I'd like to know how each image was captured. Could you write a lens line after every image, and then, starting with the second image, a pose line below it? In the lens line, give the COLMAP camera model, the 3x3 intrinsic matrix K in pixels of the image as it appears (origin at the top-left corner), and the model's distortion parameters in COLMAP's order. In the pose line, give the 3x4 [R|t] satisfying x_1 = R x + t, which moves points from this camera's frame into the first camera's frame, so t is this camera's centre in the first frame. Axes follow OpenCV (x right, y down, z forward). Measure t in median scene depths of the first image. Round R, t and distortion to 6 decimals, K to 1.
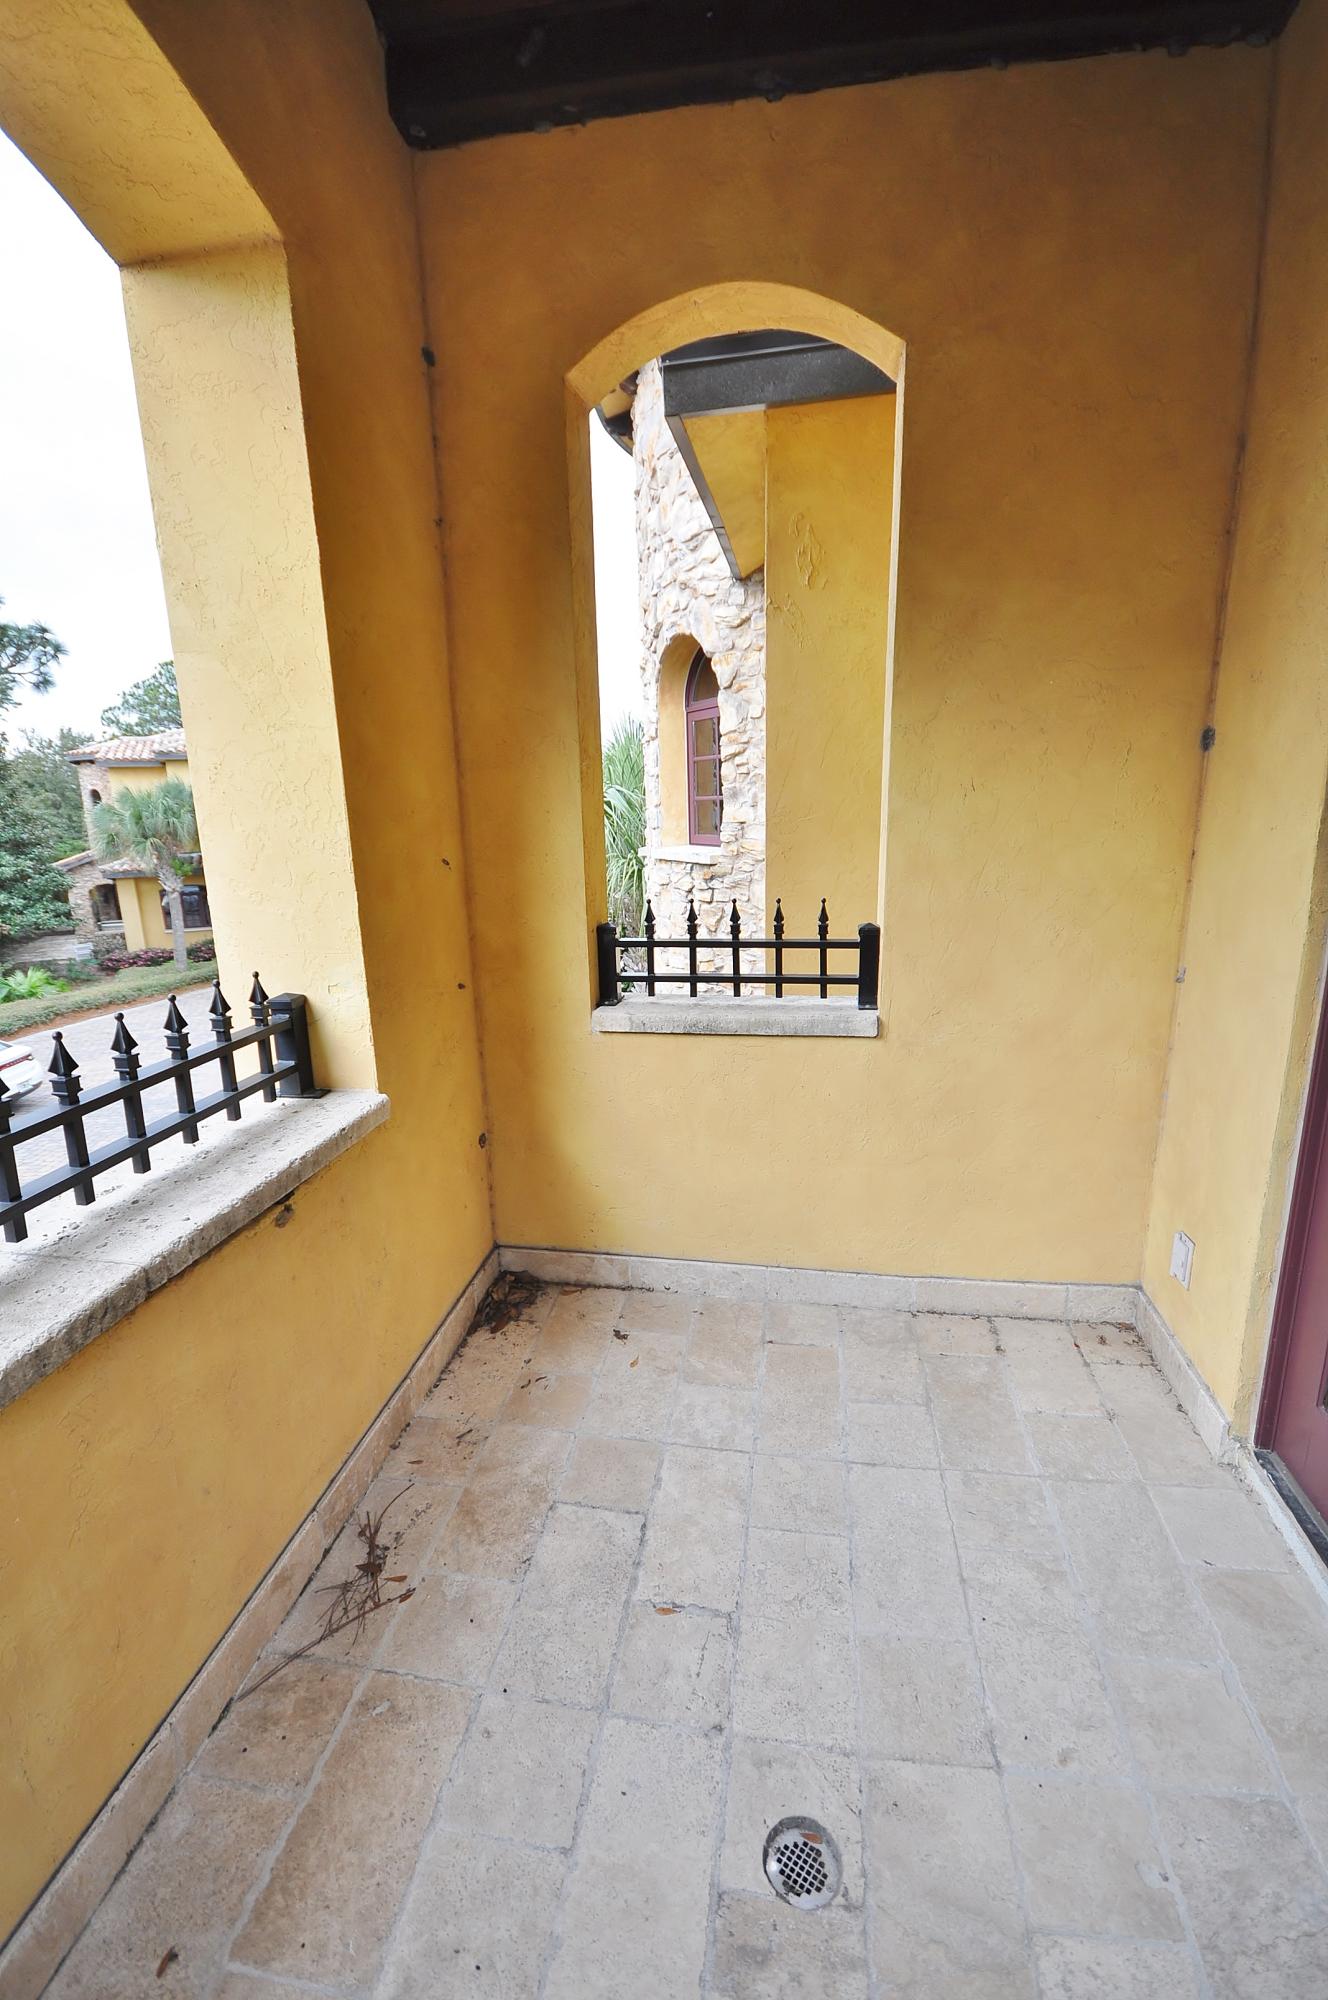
lens RADIAL K [[857.8, 0, 664.0], [0, 857.8, 1000.0], [0, 0, 1]] dist [-0.000905, -0.000327]
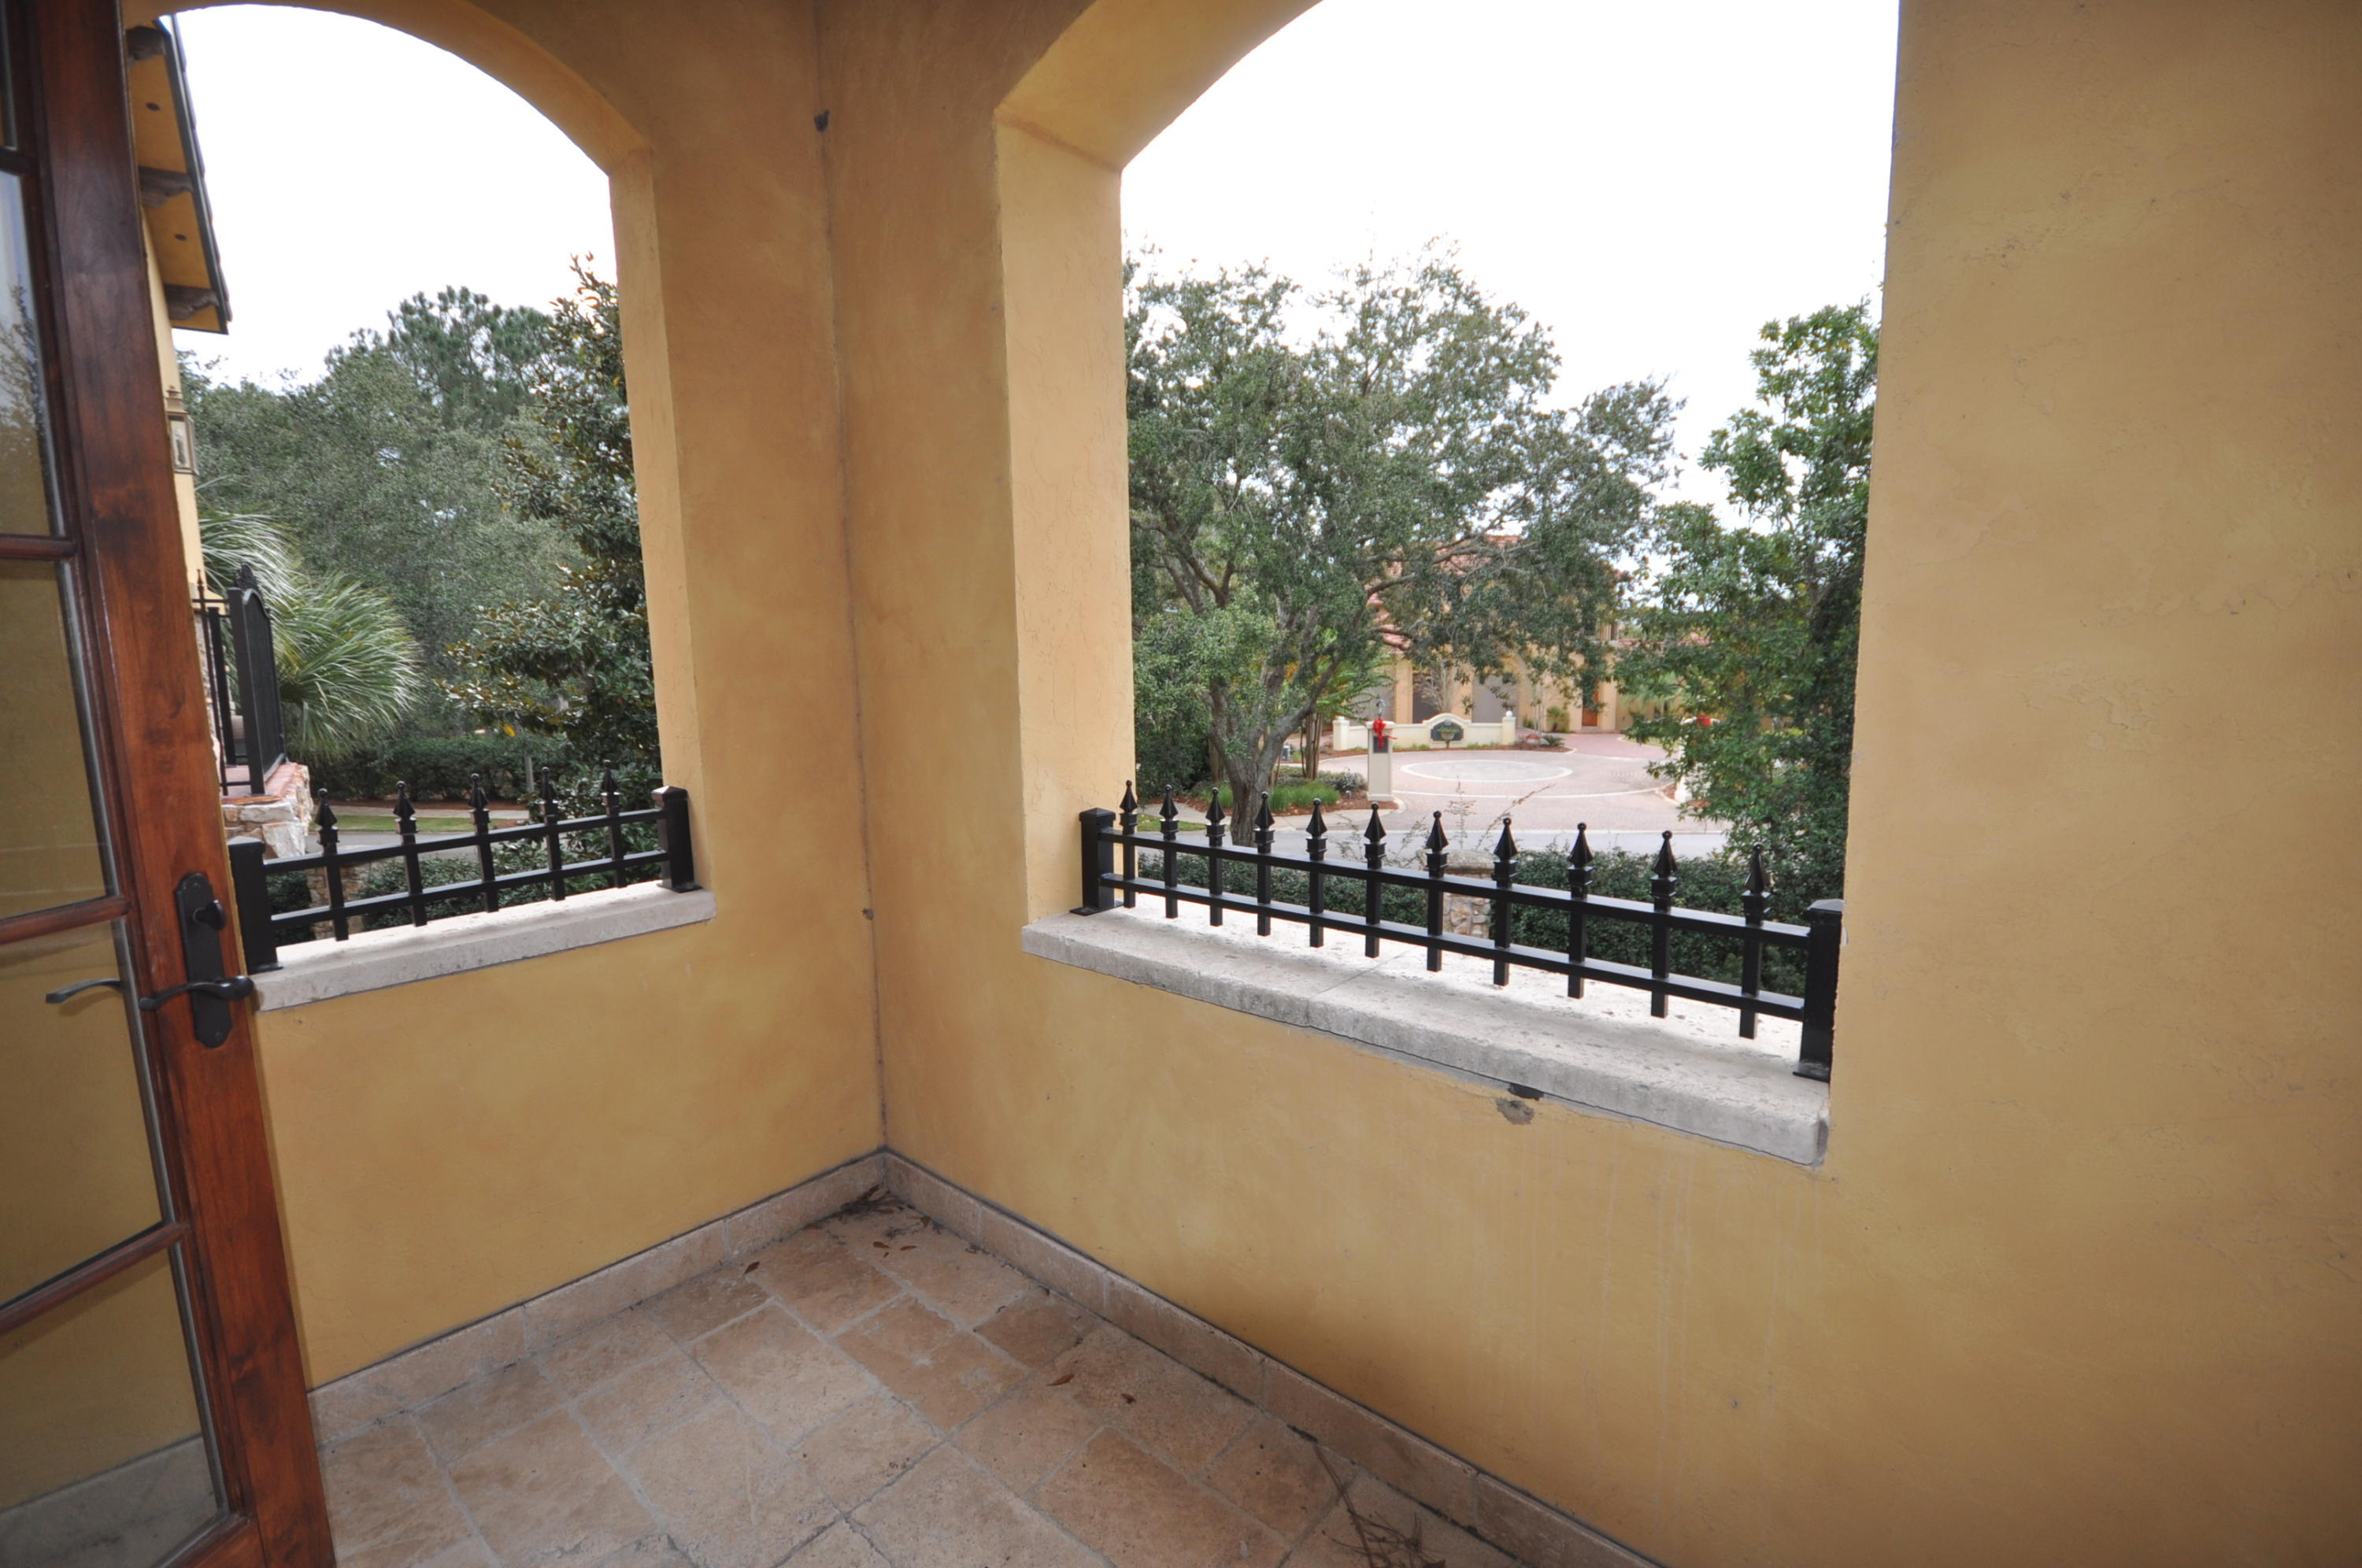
lens RADIAL K [[1013.0, 0, 1181.0], [0, 1013.0, 784.0], [0, 0, 1]] dist [-0.000905, -0.000327]
pose [[-0.498019, 0.147873, -0.854465, 0.527174], [-0.171066, 0.949237, 0.263979, -0.260174], [0.850125, 0.277637, -0.447442, 1.175942]]
